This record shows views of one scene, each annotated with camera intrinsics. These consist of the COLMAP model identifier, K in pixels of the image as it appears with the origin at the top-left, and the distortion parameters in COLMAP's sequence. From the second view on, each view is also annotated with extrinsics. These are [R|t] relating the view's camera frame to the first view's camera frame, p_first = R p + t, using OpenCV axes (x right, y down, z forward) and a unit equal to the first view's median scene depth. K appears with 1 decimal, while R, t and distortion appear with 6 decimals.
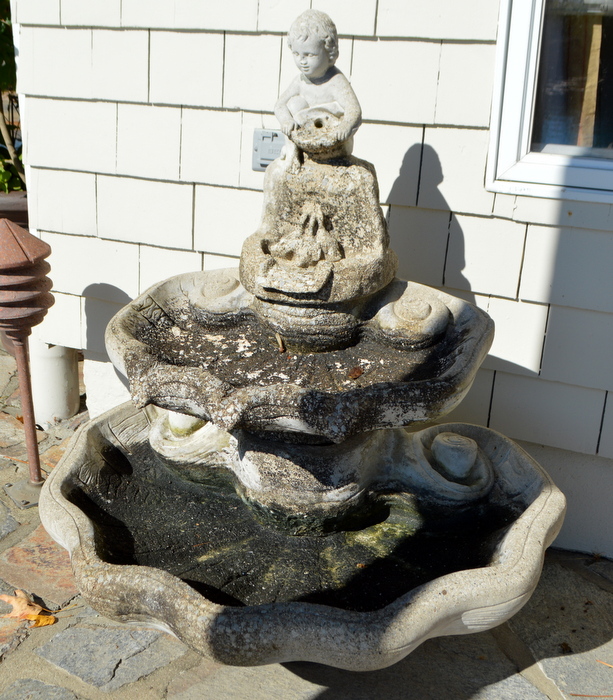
lens RADIAL K [[984.5, 0, 267.6], [0, 984.5, 380.0], [0, 0, 1]] dist [-0.017609, -0.002016]
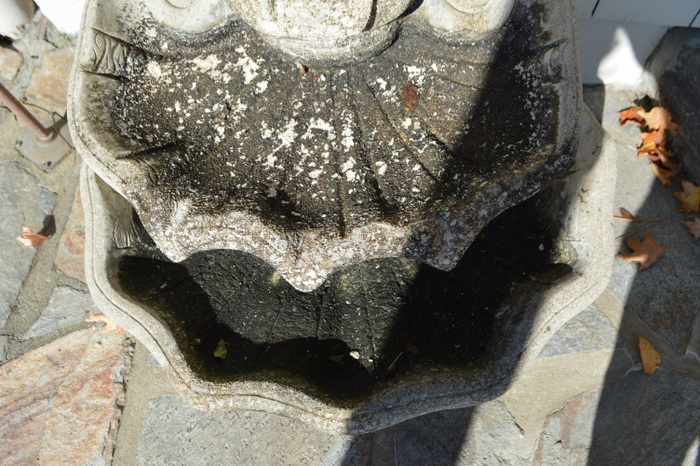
lens RADIAL K [[556.4, 0, 351.8], [0, 556.4, 242.5], [0, 0, 1]] dist [-0.006847, 0.006443]
pose [[0.942870, -0.319152, 0.095596, -0.035107], [0.161928, 0.689761, 0.705698, -0.244335], [-0.291163, -0.649901, 0.702034, 0.598287]]
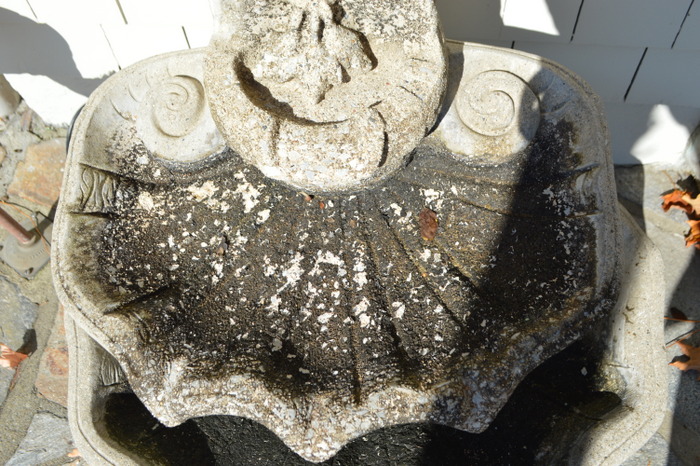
lens RADIAL K [[625.0, 0, 352.2], [0, 625.0, 243.8], [0, 0, 1]] dist [-0.019882, 0.002796]
pose [[0.936202, -0.335249, 0.105517, -0.015001], [0.195849, 0.746915, 0.635422, -0.287949], [-0.291837, -0.574218, 0.764921, 0.636642]]
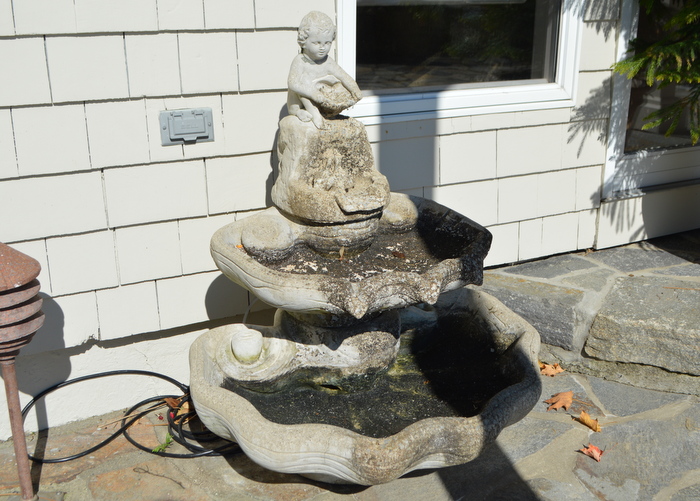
lens RADIAL K [[841.1, 0, 349.6], [0, 841.1, 266.0], [0, 0, 1]] dist [-0.027061, -0.021615]
pose [[0.556085, -0.277381, 0.783473, -0.892167], [0.314200, 0.942869, 0.110804, -0.146585], [-0.769447, 0.184551, 0.611468, 0.293251]]
